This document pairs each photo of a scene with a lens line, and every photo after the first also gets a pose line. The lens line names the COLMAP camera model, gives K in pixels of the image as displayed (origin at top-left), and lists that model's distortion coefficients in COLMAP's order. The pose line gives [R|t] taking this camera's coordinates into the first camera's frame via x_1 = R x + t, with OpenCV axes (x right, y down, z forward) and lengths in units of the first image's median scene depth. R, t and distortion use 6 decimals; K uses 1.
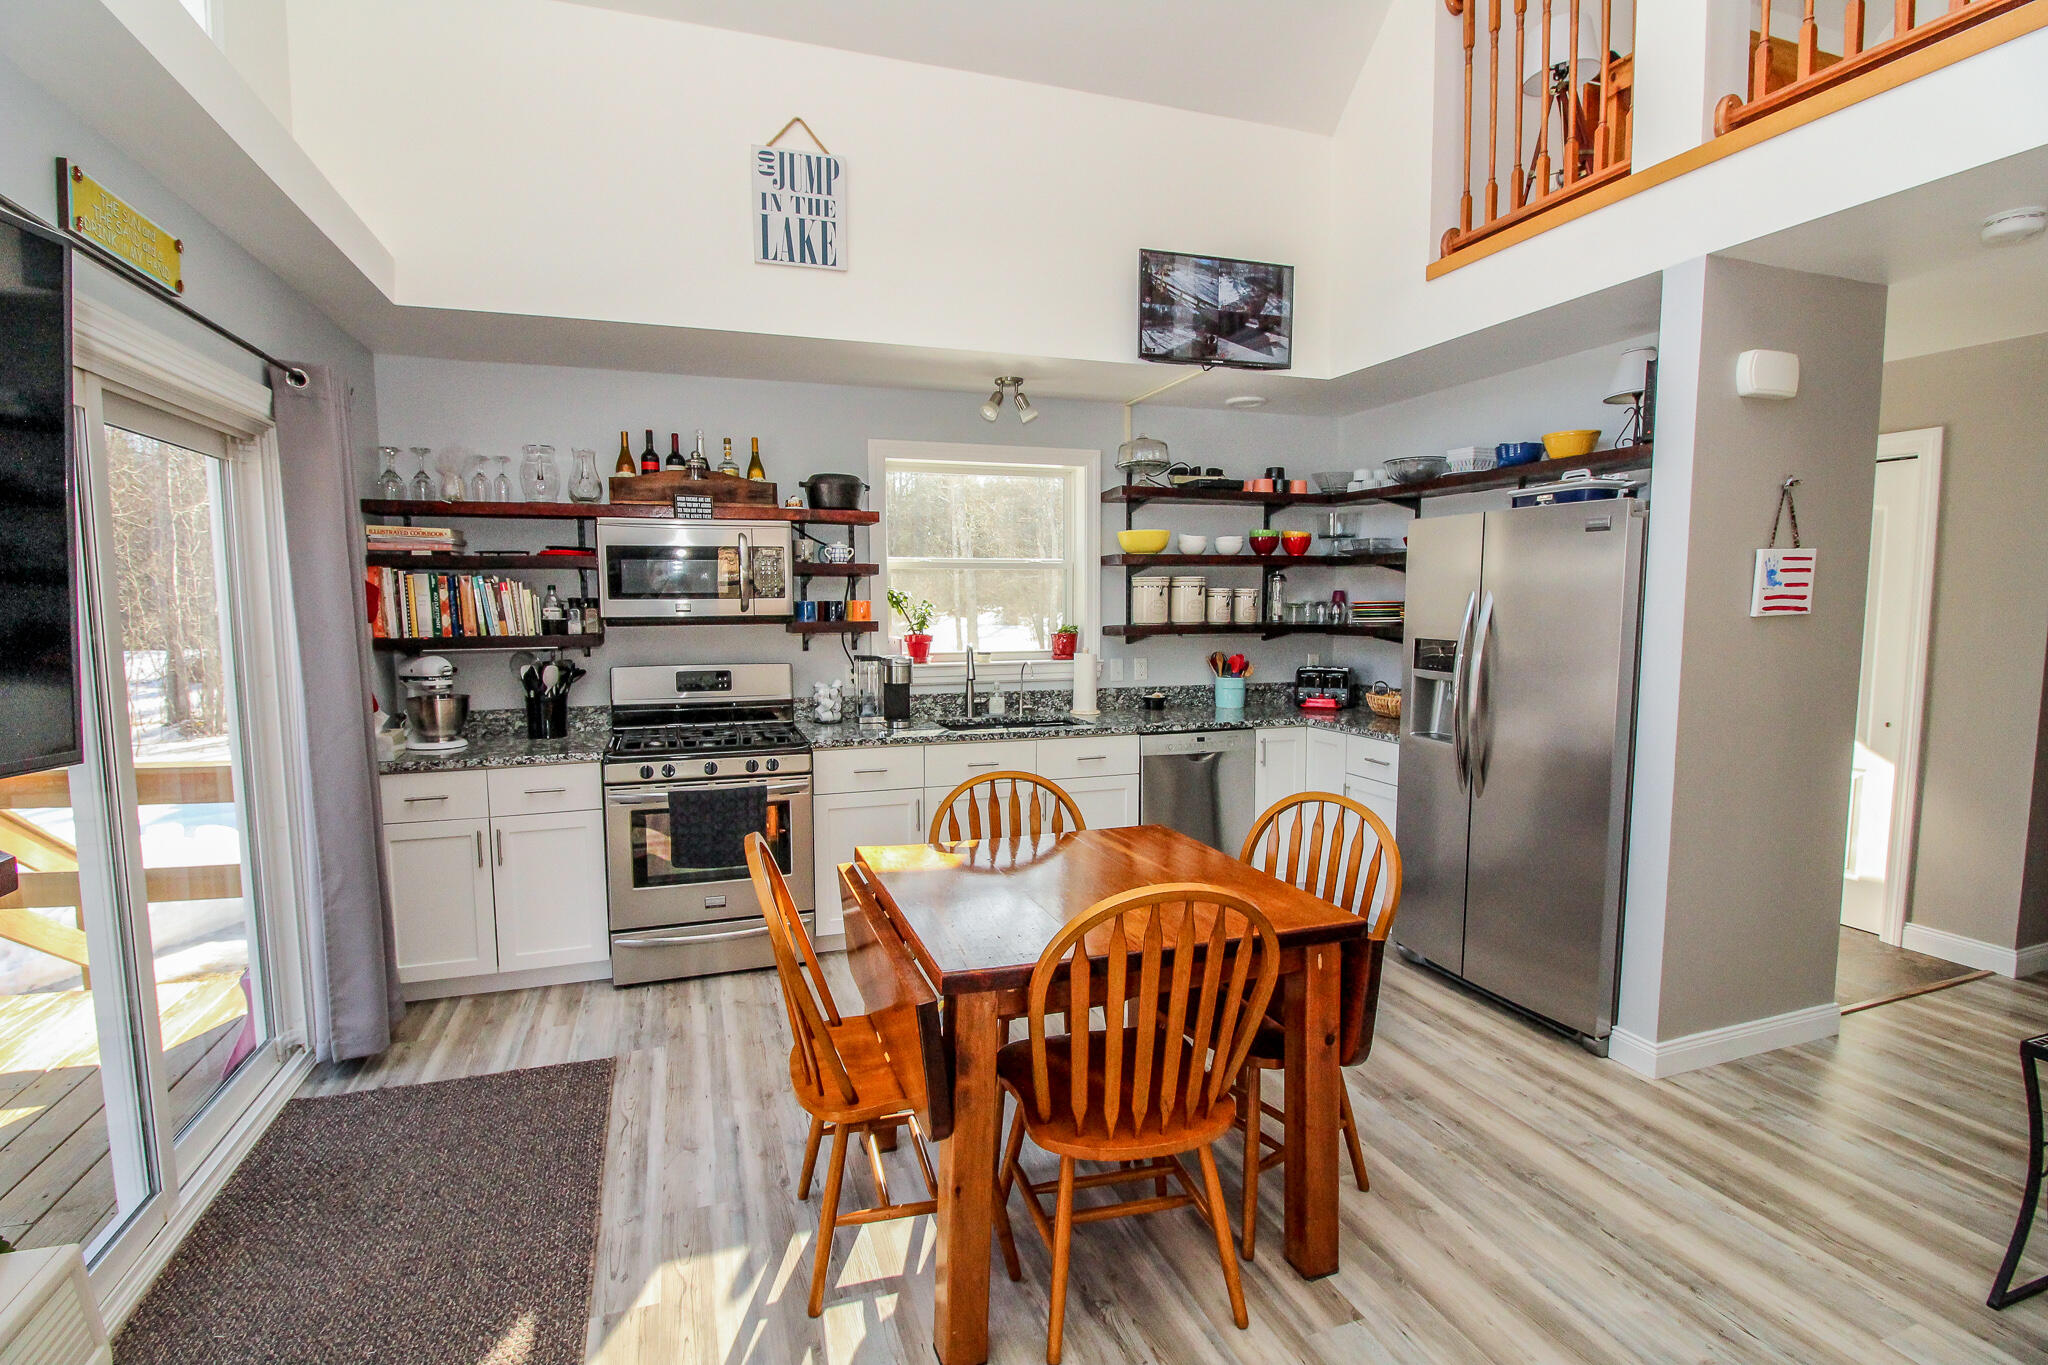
lens RADIAL K [[946.8, 0, 999.1], [0, 946.8, 686.6], [0, 0, 1]] dist [0.003809, -0.015193]
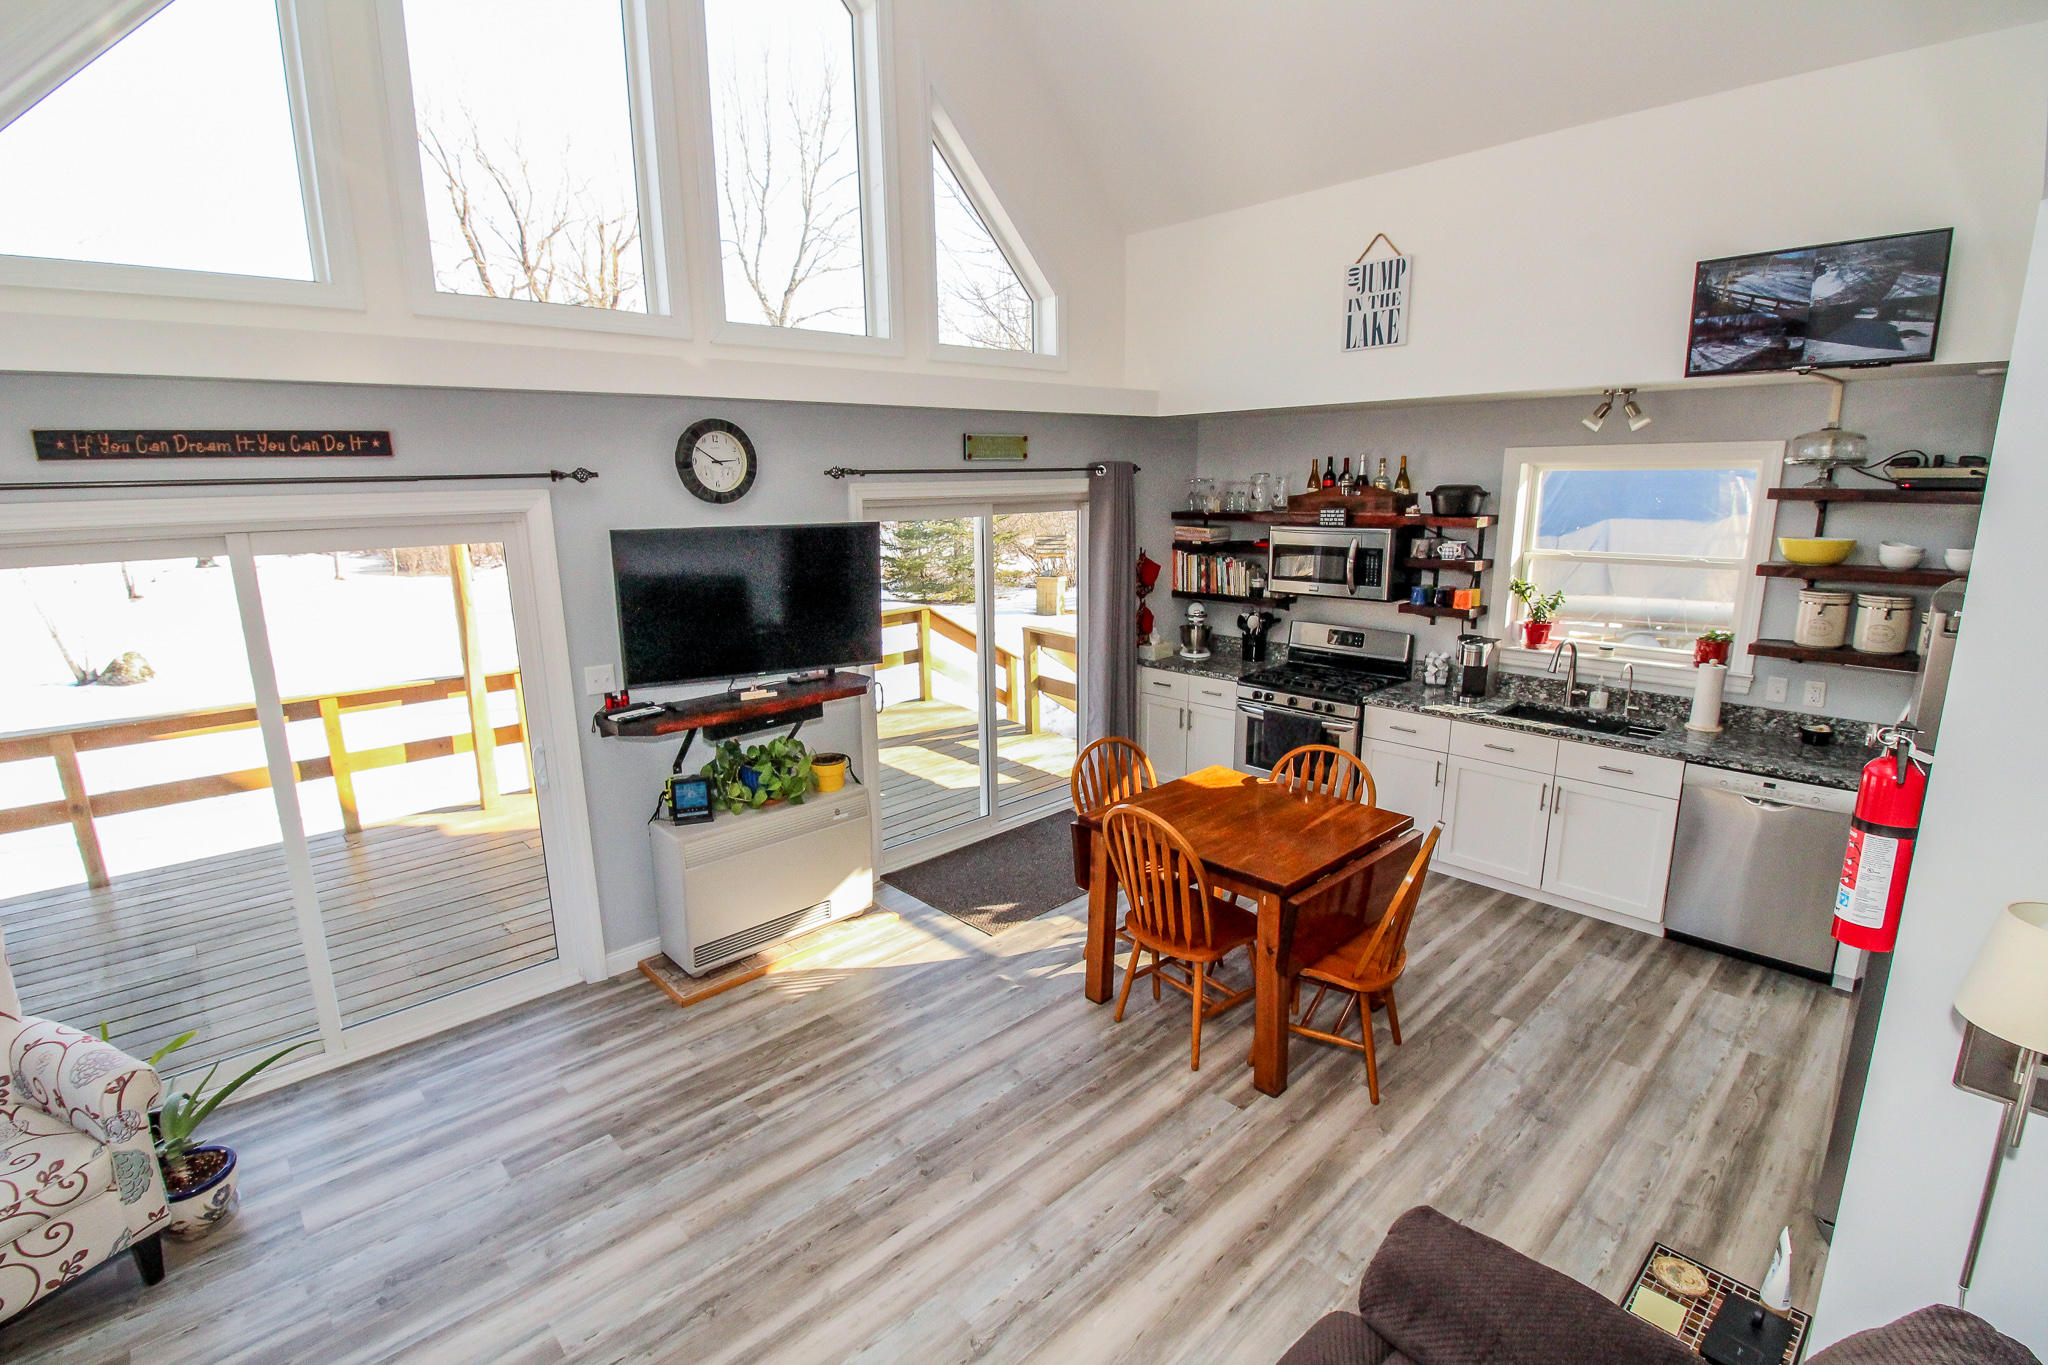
lens RADIAL K [[946.8, 0, 999.1], [0, 946.8, 686.6], [0, 0, 1]] dist [0.003809, -0.015193]
pose [[0.405462, 0.197564, -0.892507, 0.751139], [-0.069889, 0.980207, 0.185227, -0.162004], [0.911436, -0.012726, 0.411244, -0.031170]]
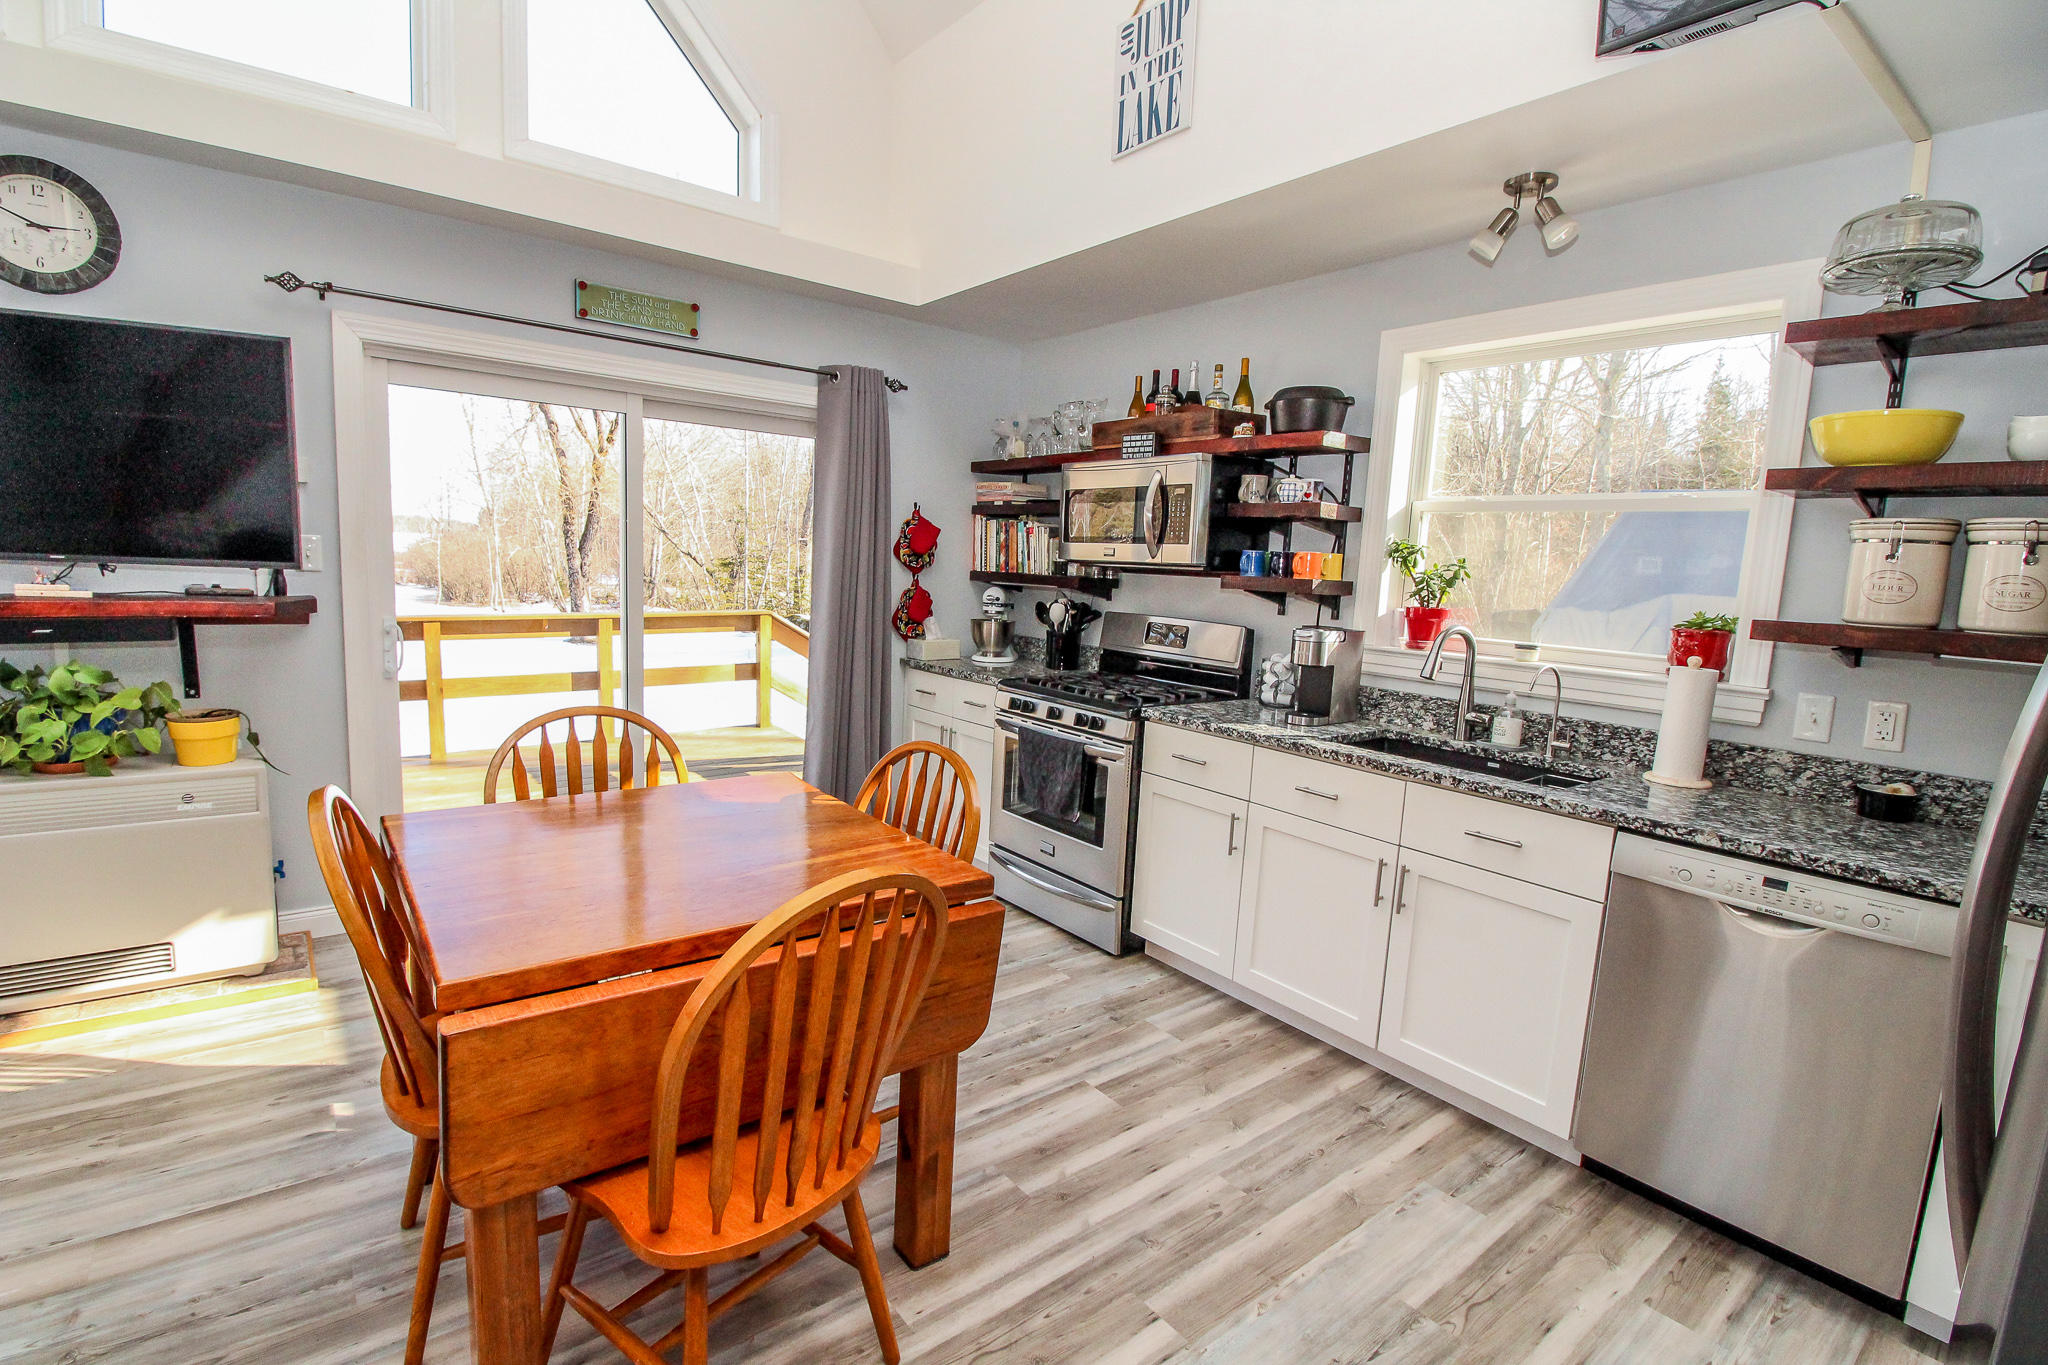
lens RADIAL K [[946.3, 0, 998.4], [0, 946.3, 689.7], [0, 0, 1]] dist [0.001415, -0.013567]
pose [[0.320563, 0.149111, -0.935417, 0.530568], [-0.135383, 0.984606, 0.110557, -0.034339], [0.937502, 0.091199, 0.335816, 0.552127]]
